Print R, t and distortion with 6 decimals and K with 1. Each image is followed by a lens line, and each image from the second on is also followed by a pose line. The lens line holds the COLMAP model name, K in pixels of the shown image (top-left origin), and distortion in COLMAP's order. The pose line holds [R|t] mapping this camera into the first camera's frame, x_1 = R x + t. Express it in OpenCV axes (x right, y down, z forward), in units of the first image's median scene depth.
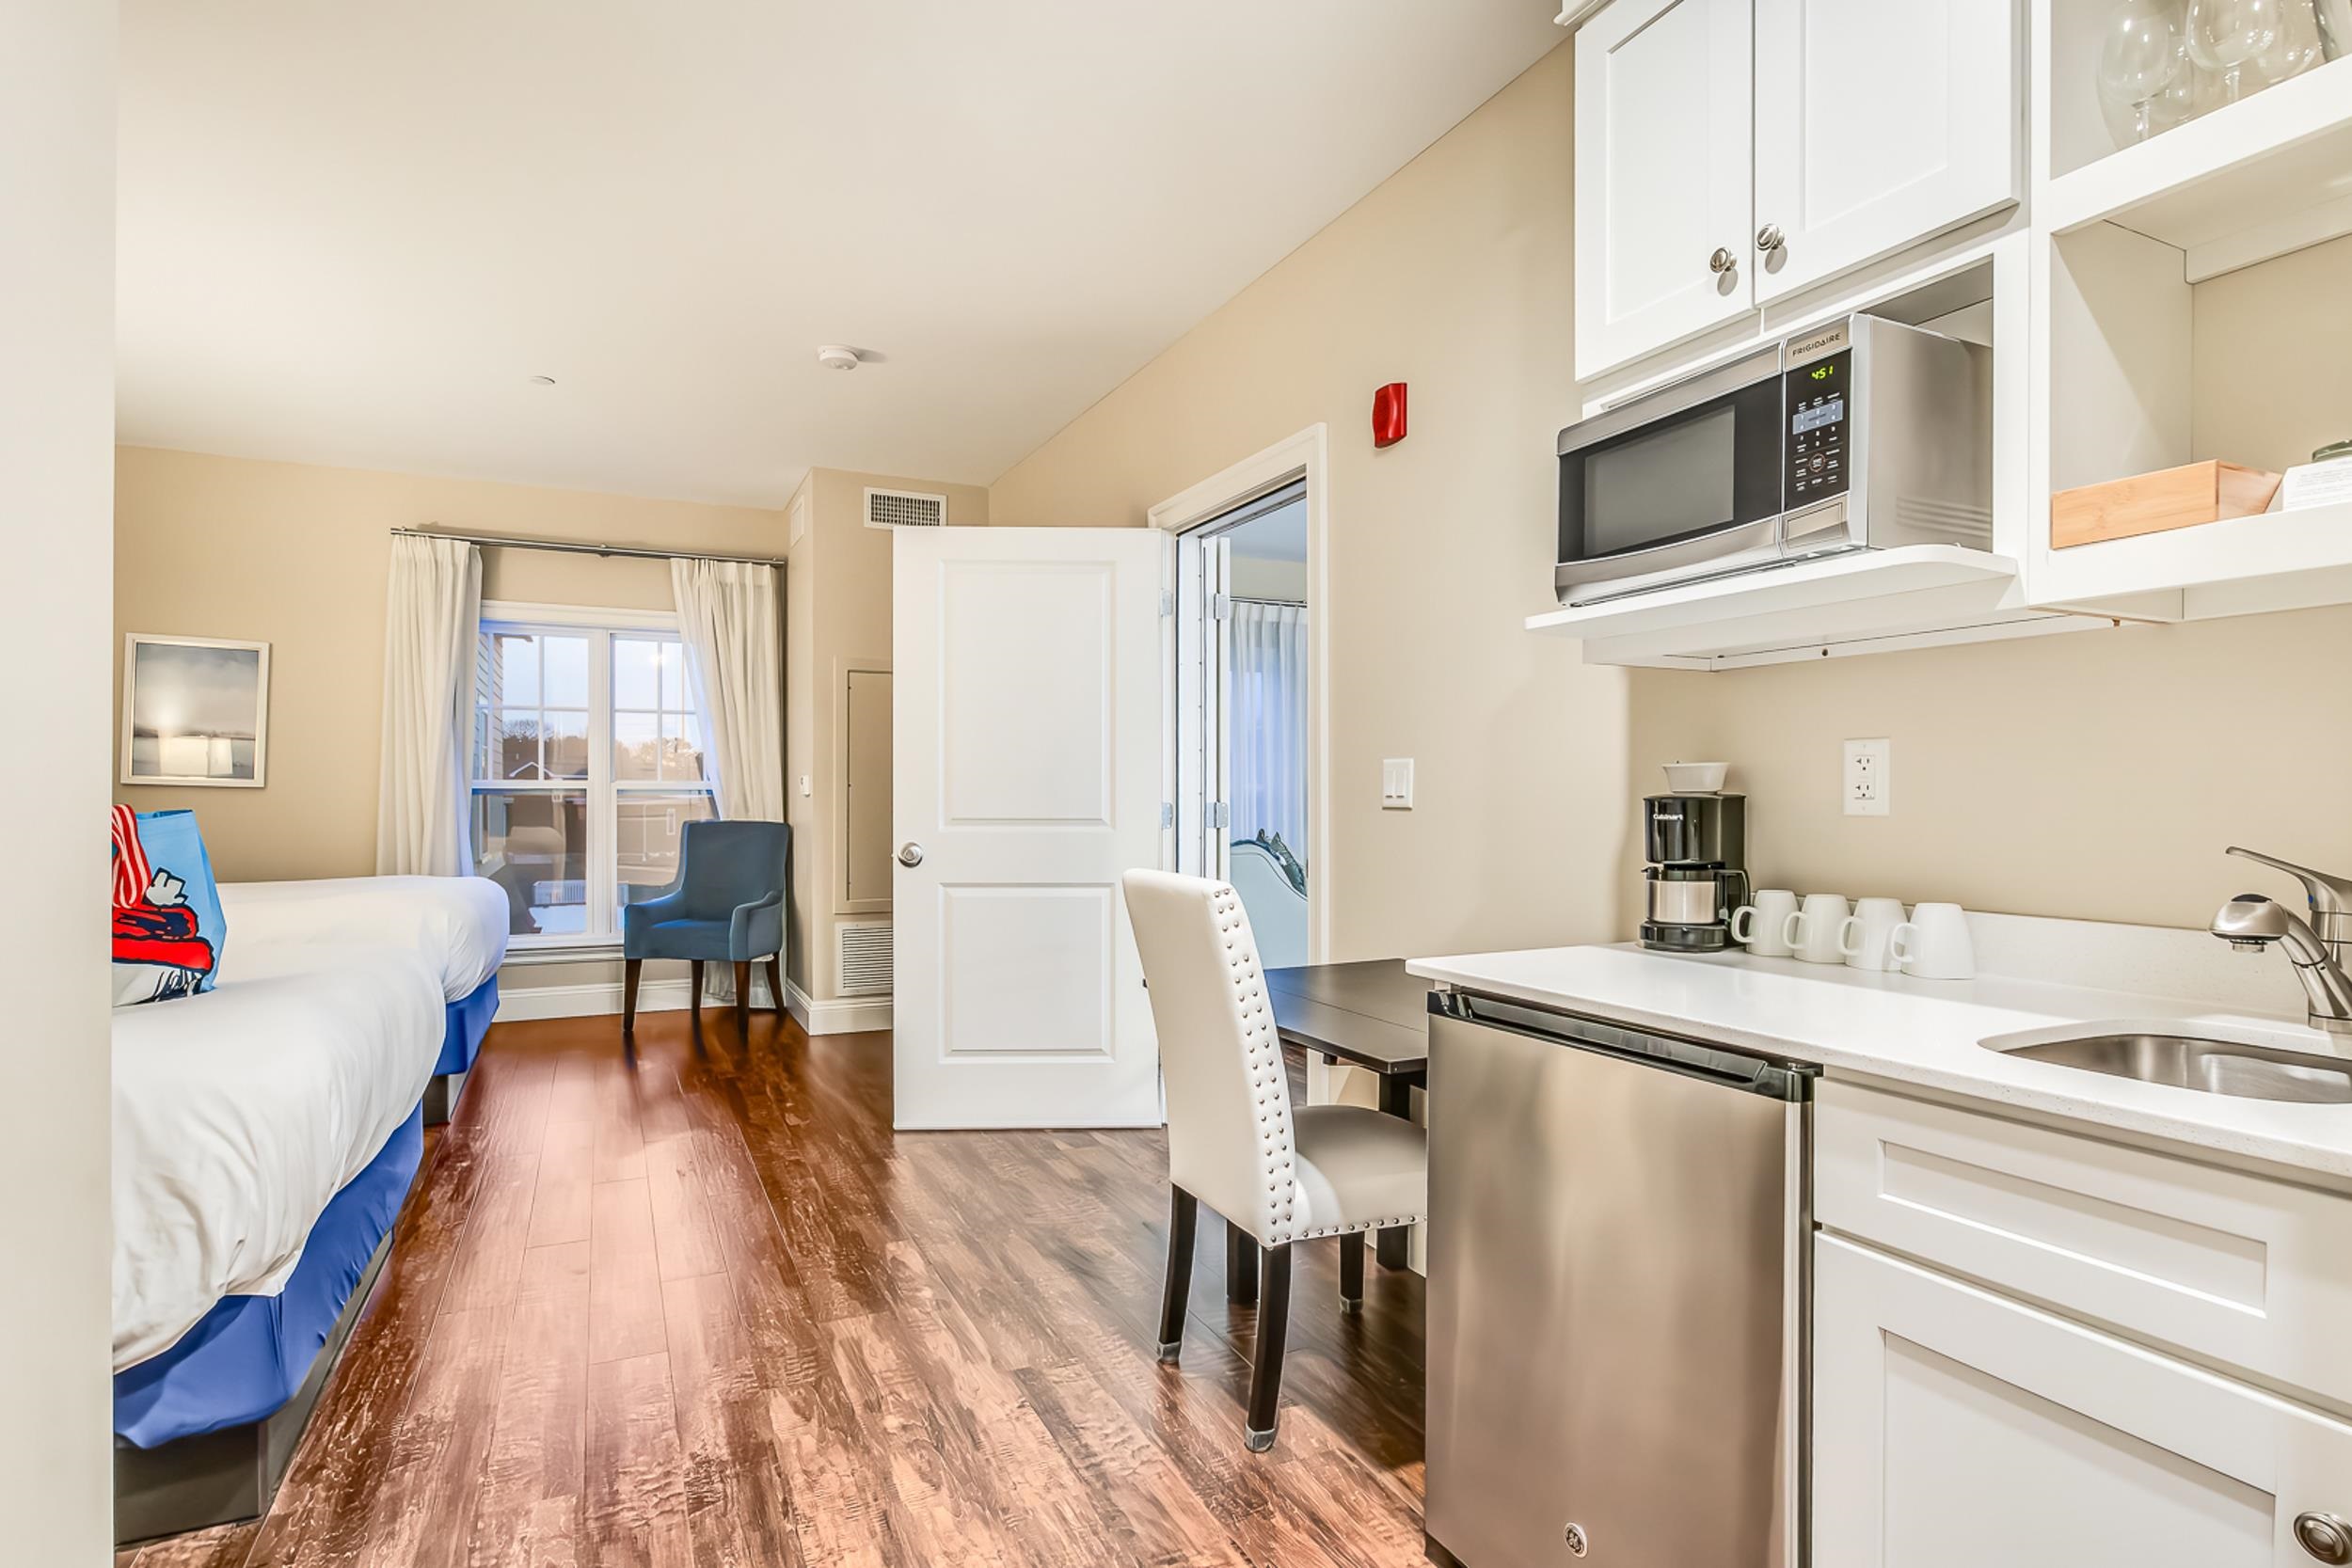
lens RADIAL K [[1189.2, 0, 1168.7], [0, 1189.2, 759.9], [0, 0, 1]] dist [-0.042710, 0.014961]
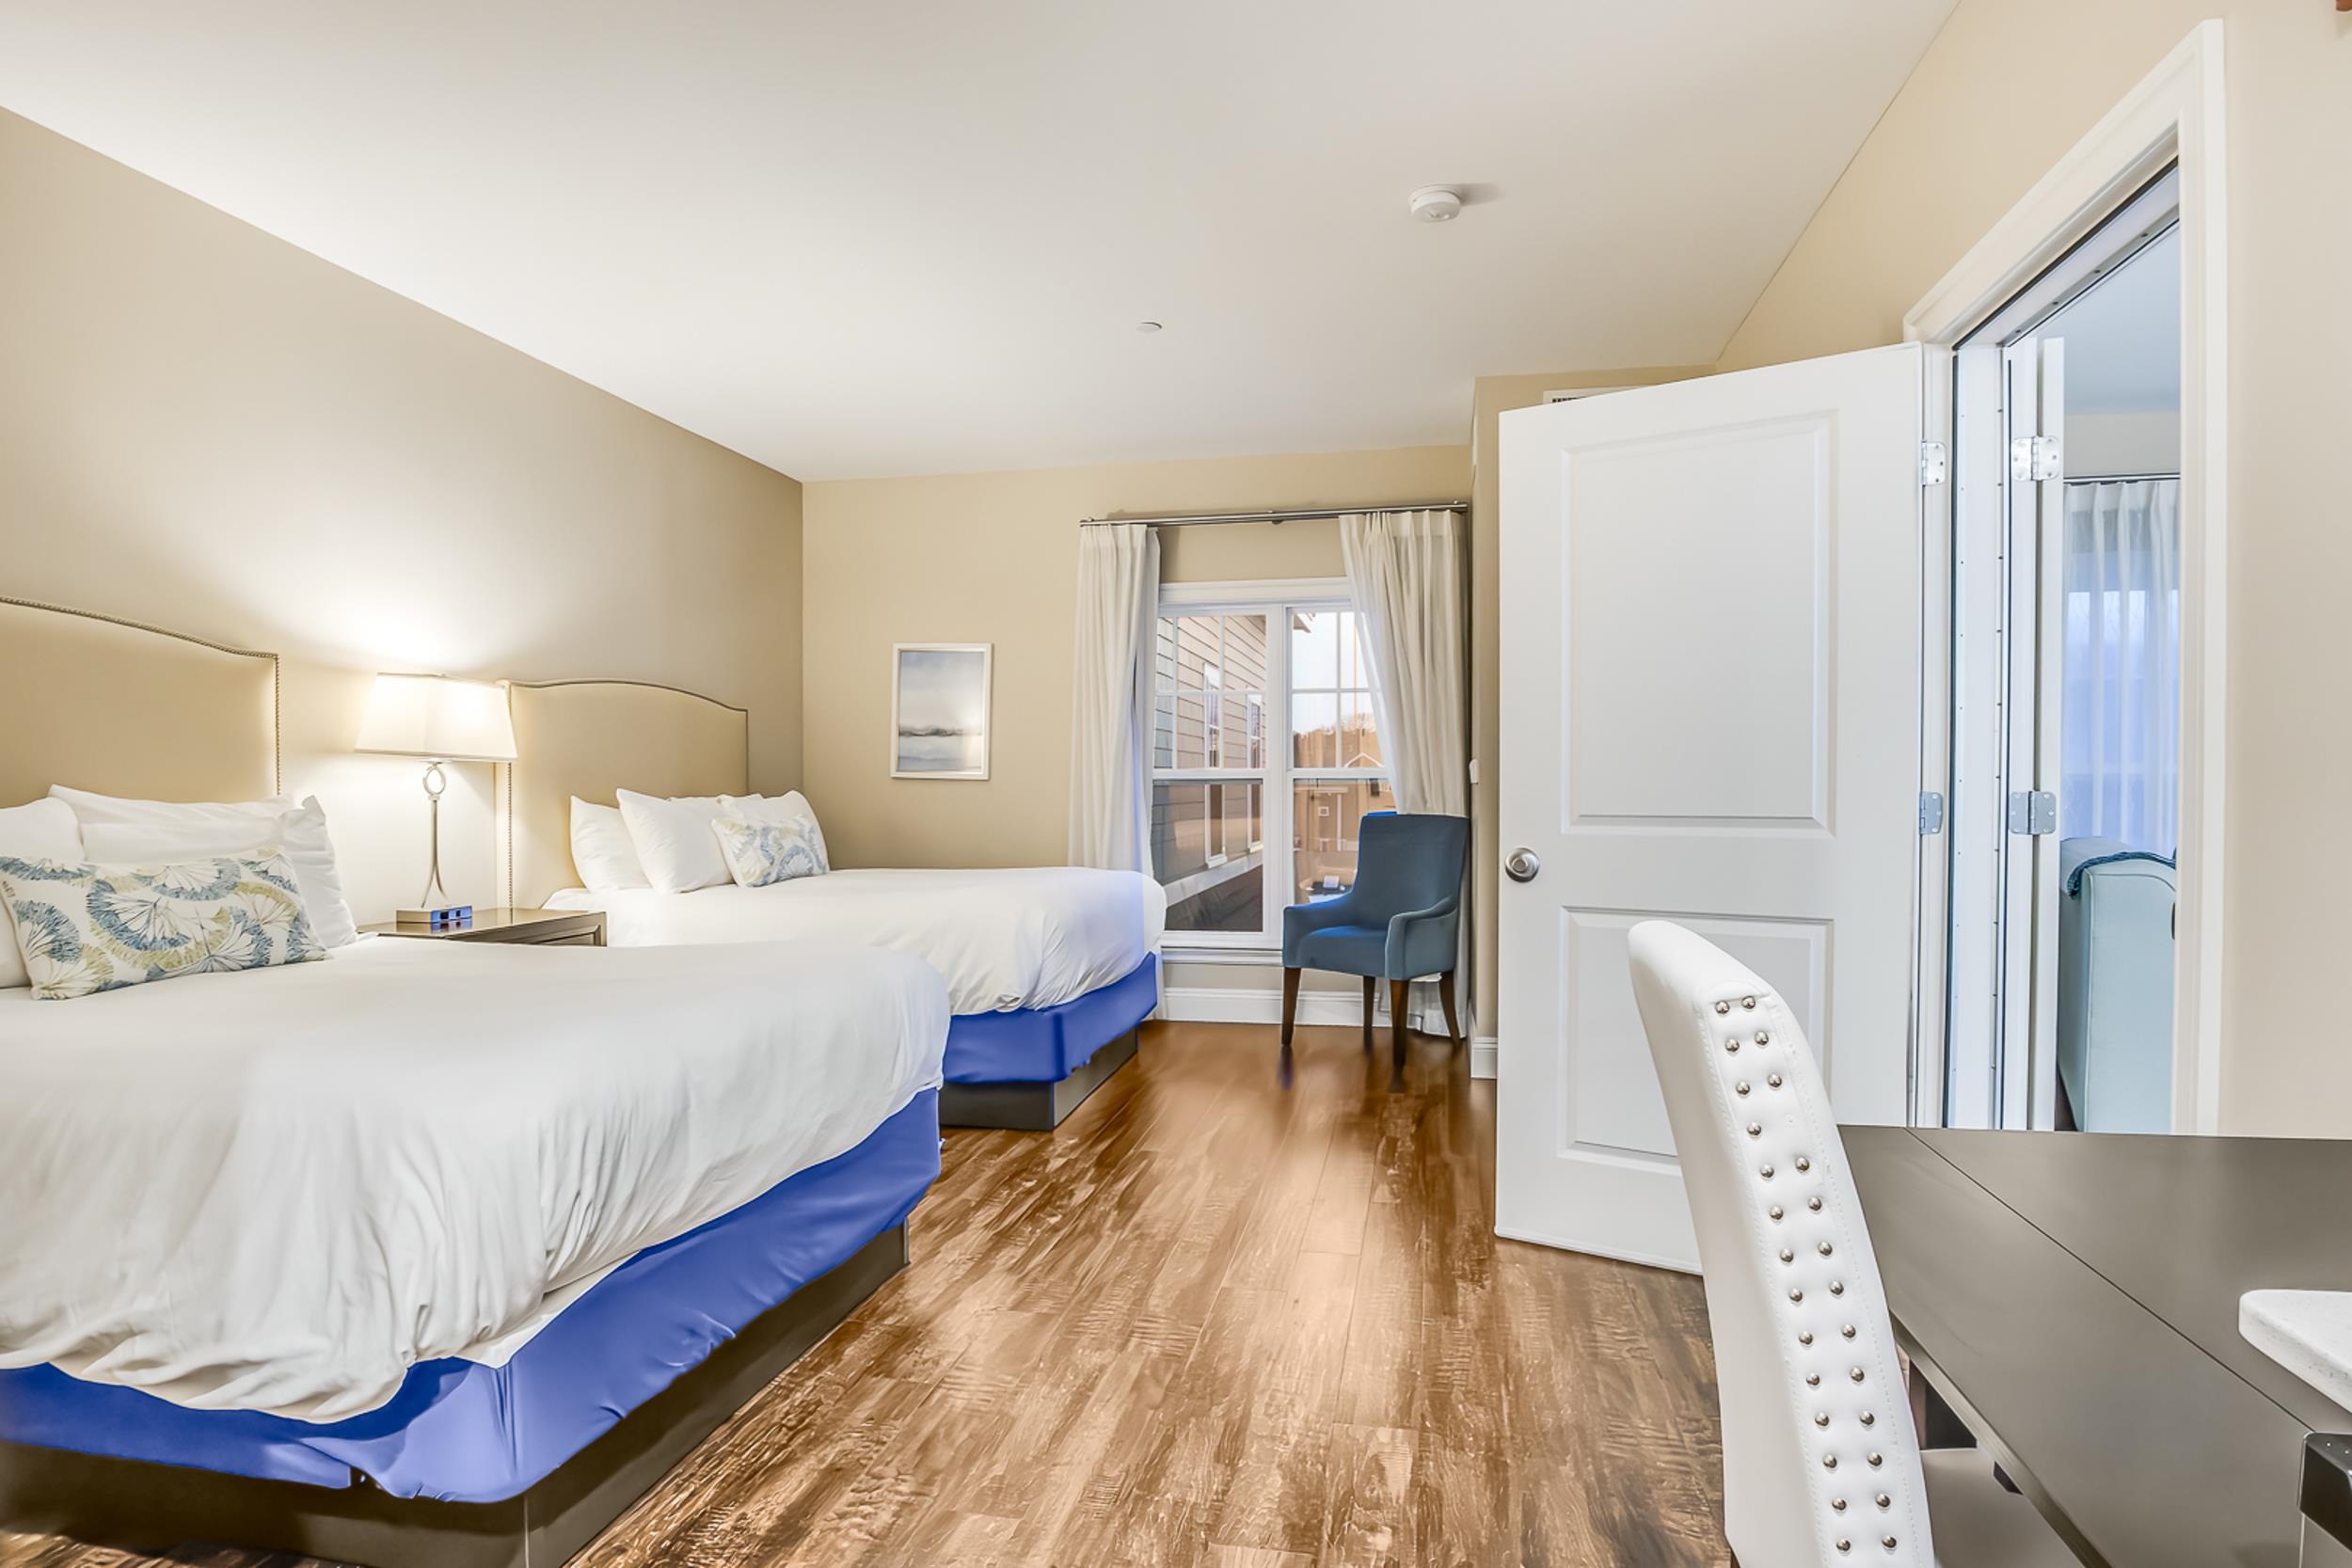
lens RADIAL K [[1253.0, 0, 1171.6], [0, 1253.0, 807.4], [0, 0, 1]] dist [-0.055984, 0.022148]
pose [[0.789581, 0.006100, -0.613616, 0.072137], [0.023437, 0.998921, 0.040088, 0.008513], [0.613198, -0.046034, 0.788587, 0.242818]]
